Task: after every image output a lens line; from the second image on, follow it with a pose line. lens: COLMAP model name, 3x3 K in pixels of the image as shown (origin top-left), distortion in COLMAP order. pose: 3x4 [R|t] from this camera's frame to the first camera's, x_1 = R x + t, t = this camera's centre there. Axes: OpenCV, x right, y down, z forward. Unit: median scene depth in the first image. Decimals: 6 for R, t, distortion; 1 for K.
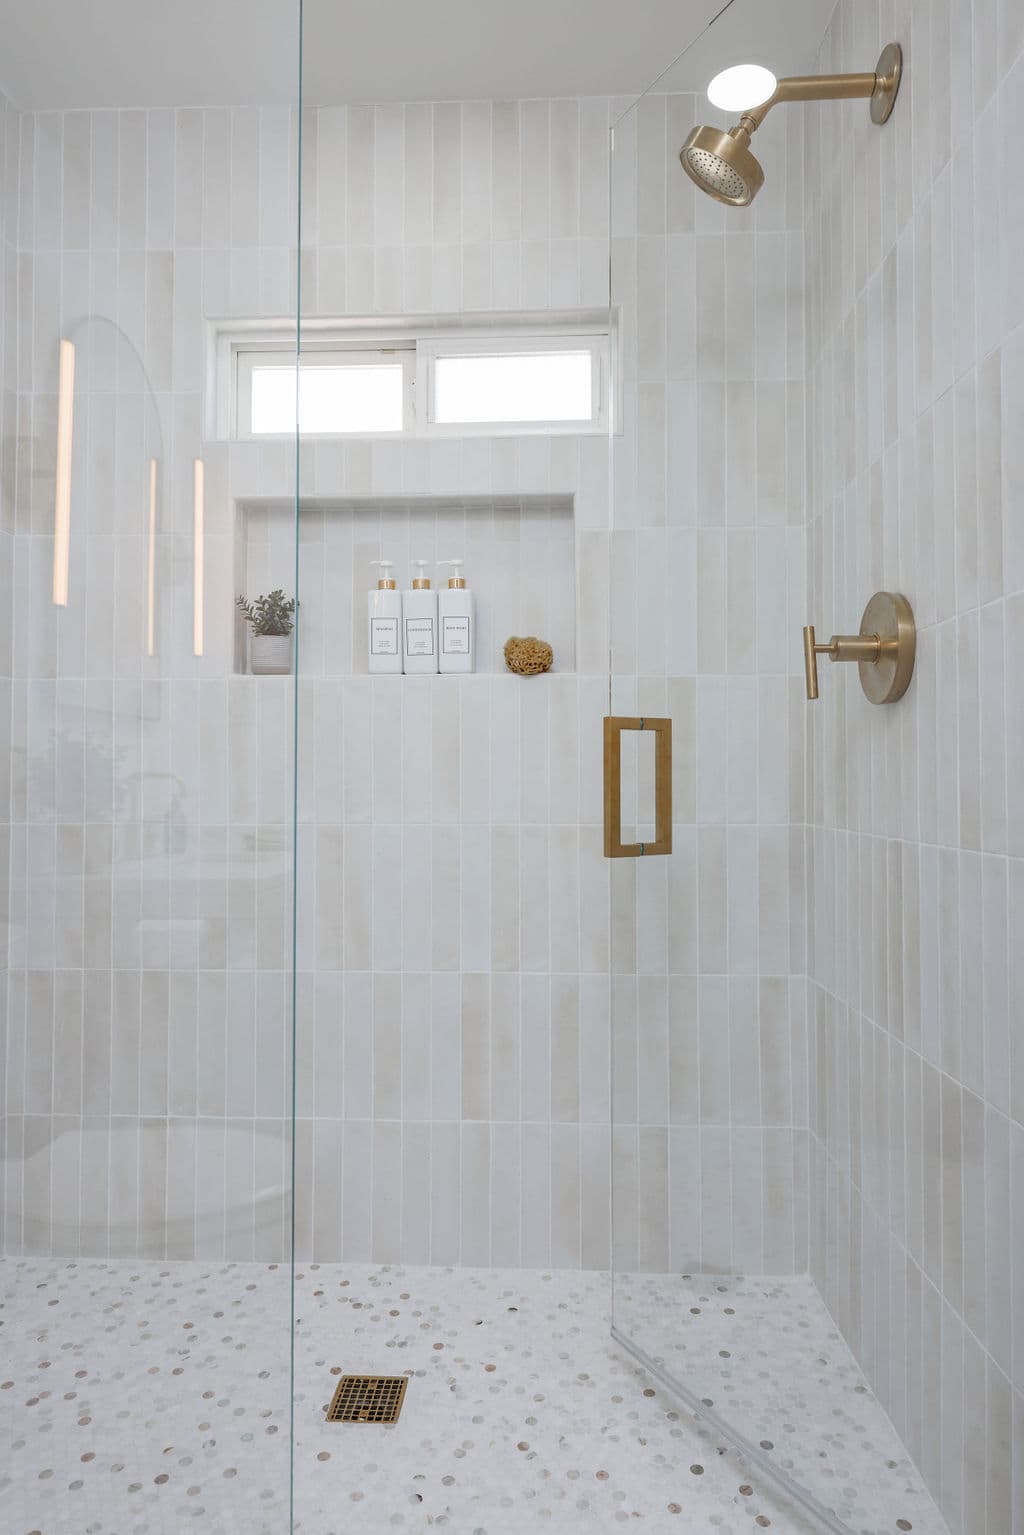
lens RADIAL K [[903.2, 0, 512.0], [0, 903.2, 767.5], [0, 0, 1]] dist [-0.000535, 0.000589]
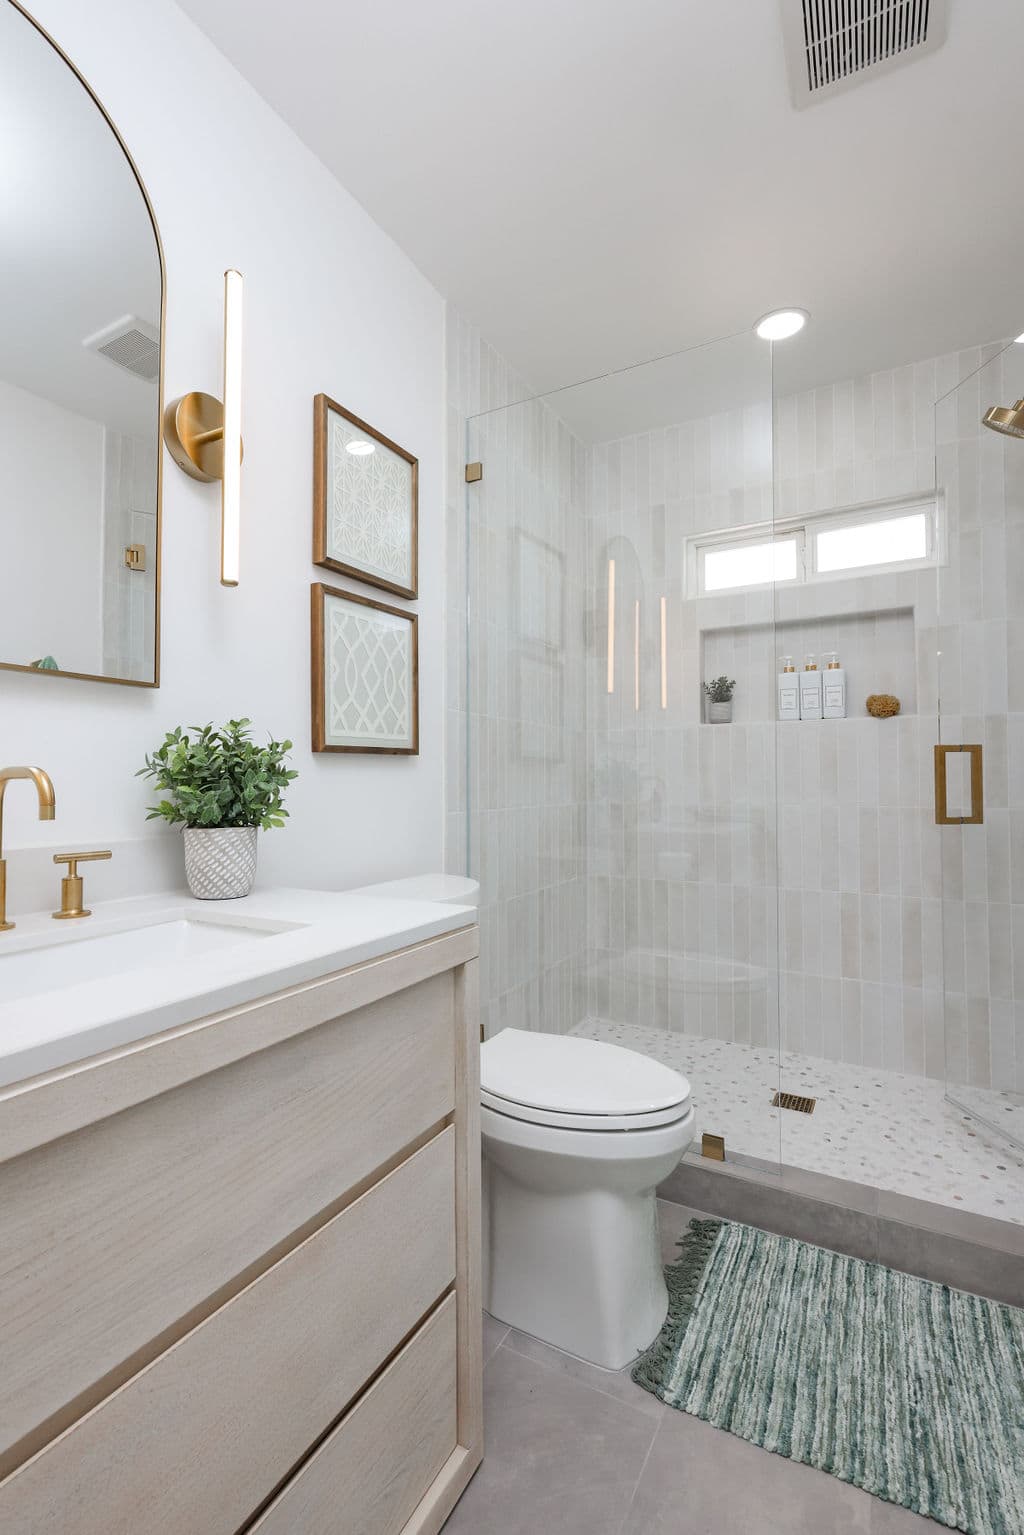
lens RADIAL K [[695.1, 0, 476.5], [0, 695.1, 766.5], [0, 0, 1]] dist [-0.002942, -0.000359]
pose [[0.877710, -0.012224, -0.479036, -0.027978], [0.011549, 0.999924, -0.004357, -0.014611], [0.479053, -0.001708, 0.877784, -0.490018]]
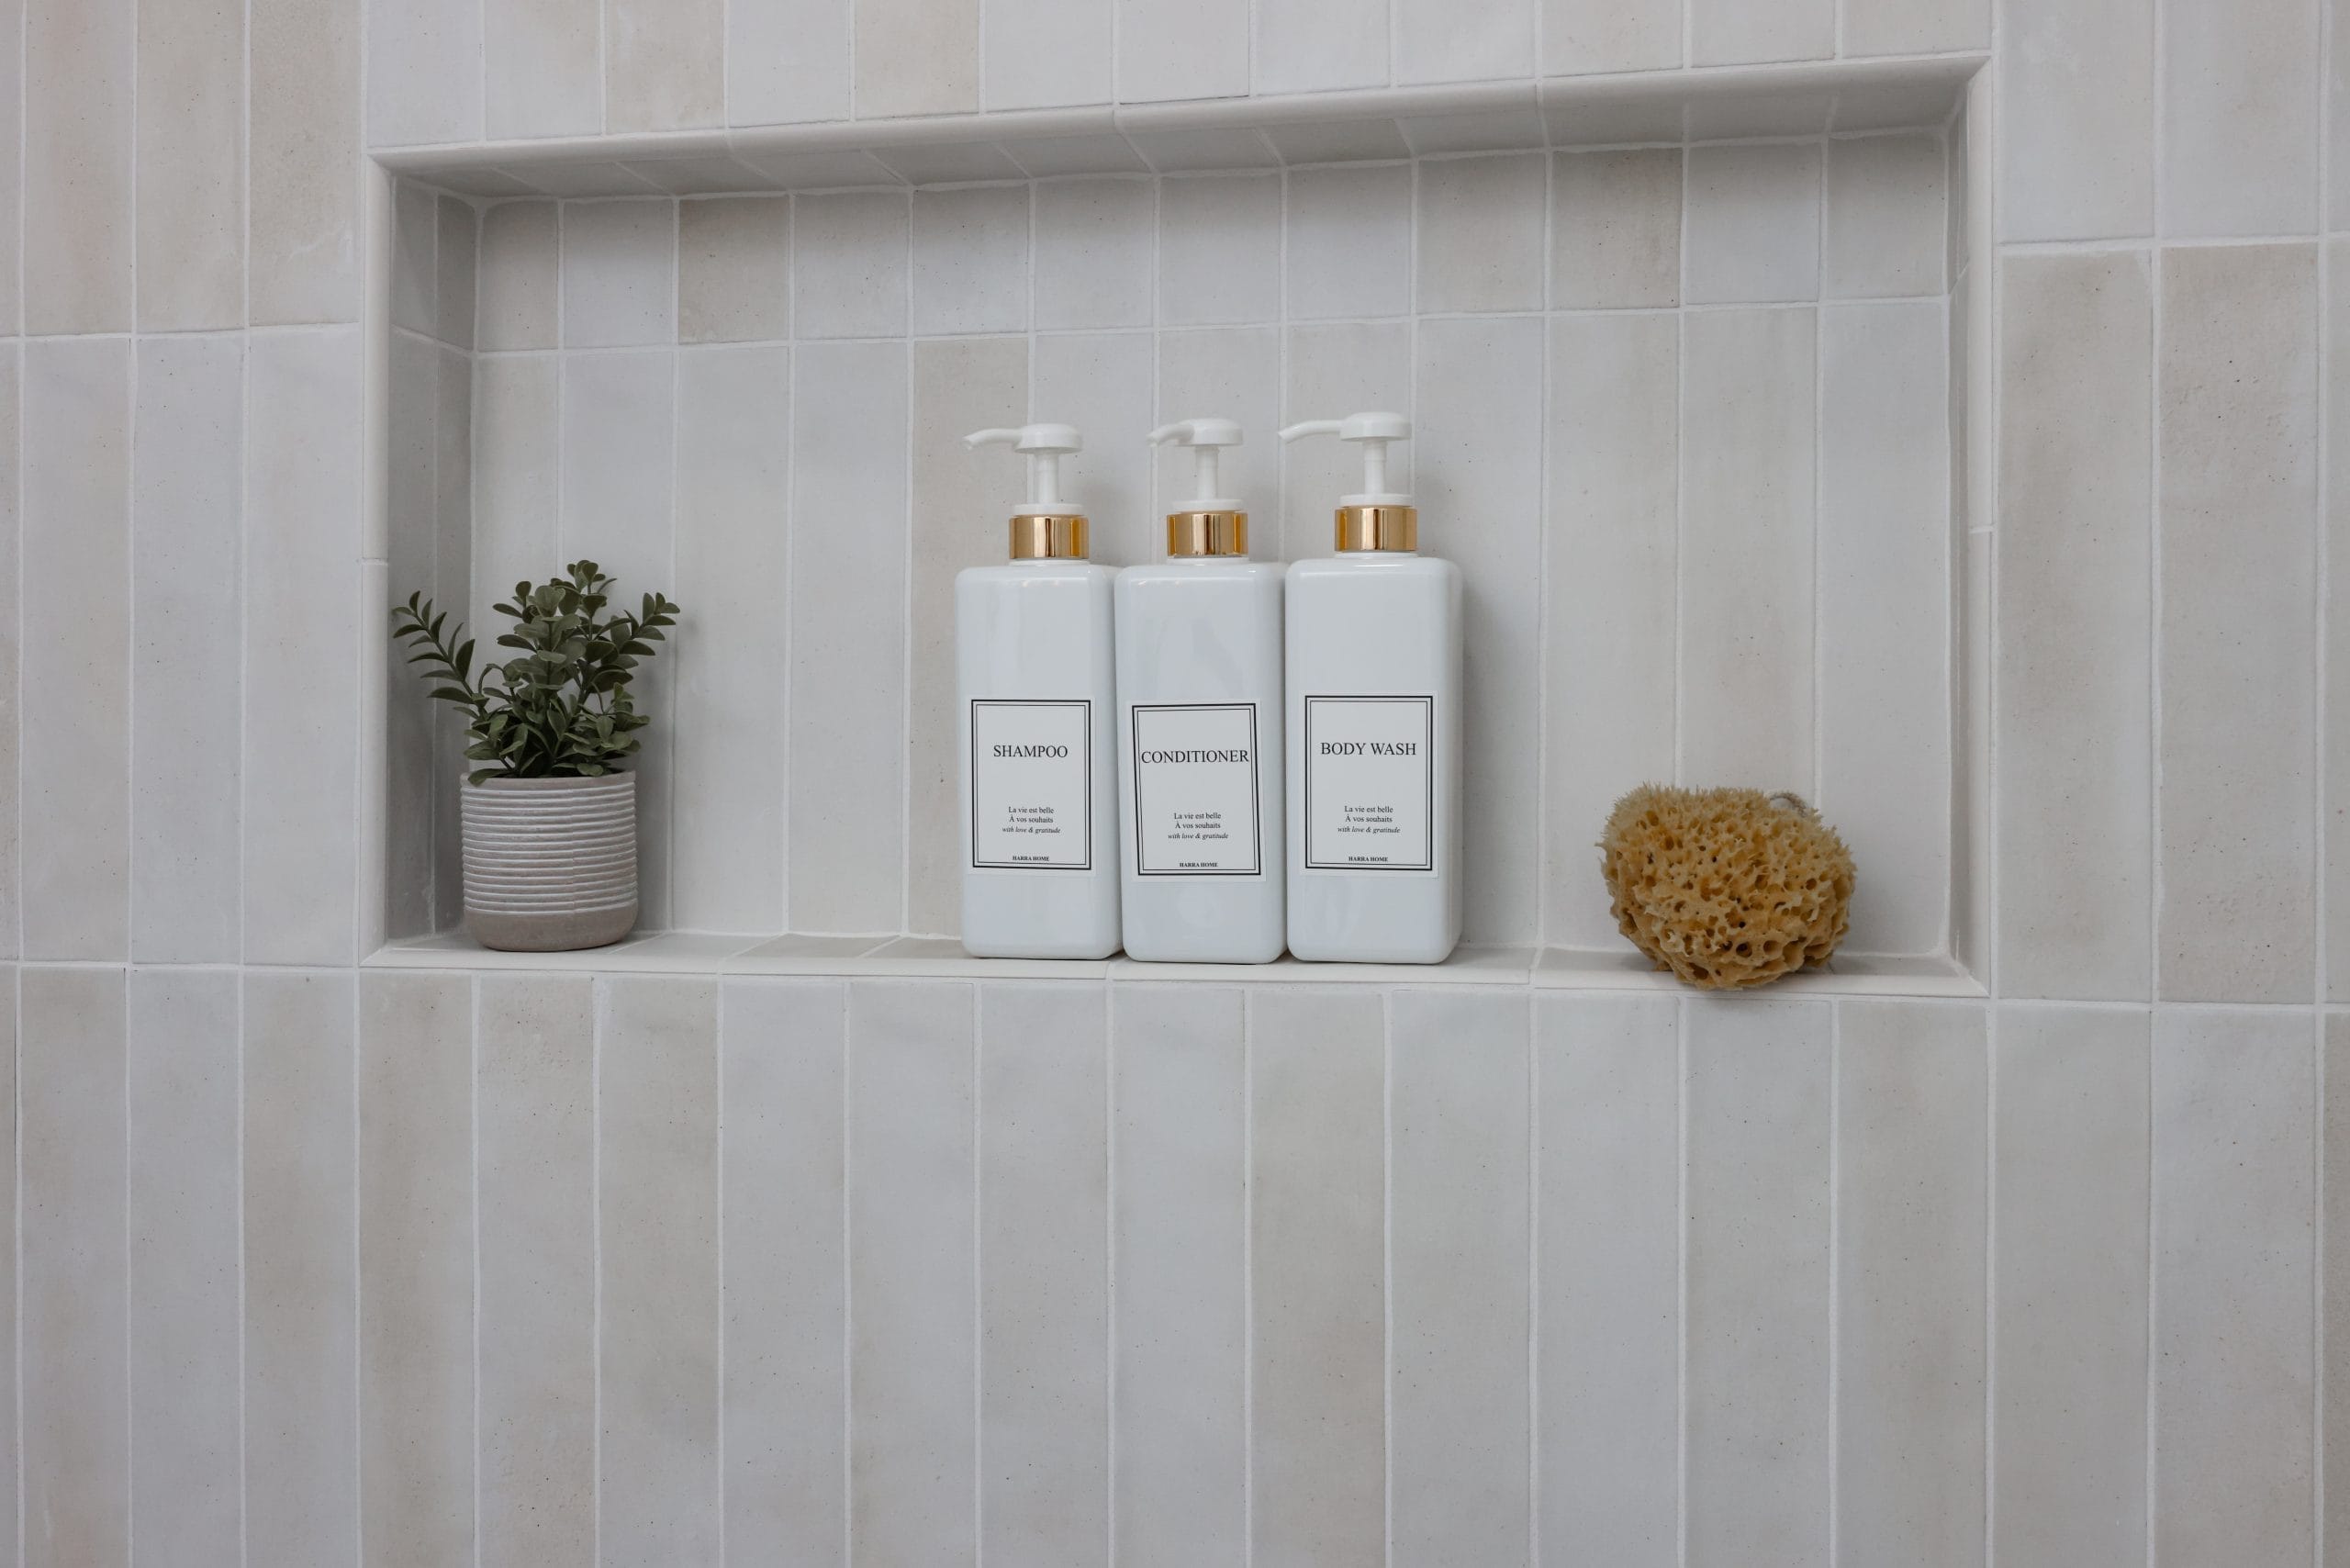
lens RADIAL K [[2406.0, 0, 1175.0], [0, 2406.0, 784.0], [0, 0, 1]] dist [0.002216, -0.004144]
pose [[0.985386, -0.001042, -0.170335, -0.012069], [0.002471, 0.999964, 0.008176, -0.151072], [0.170320, -0.008478, 0.985352, 0.451006]]
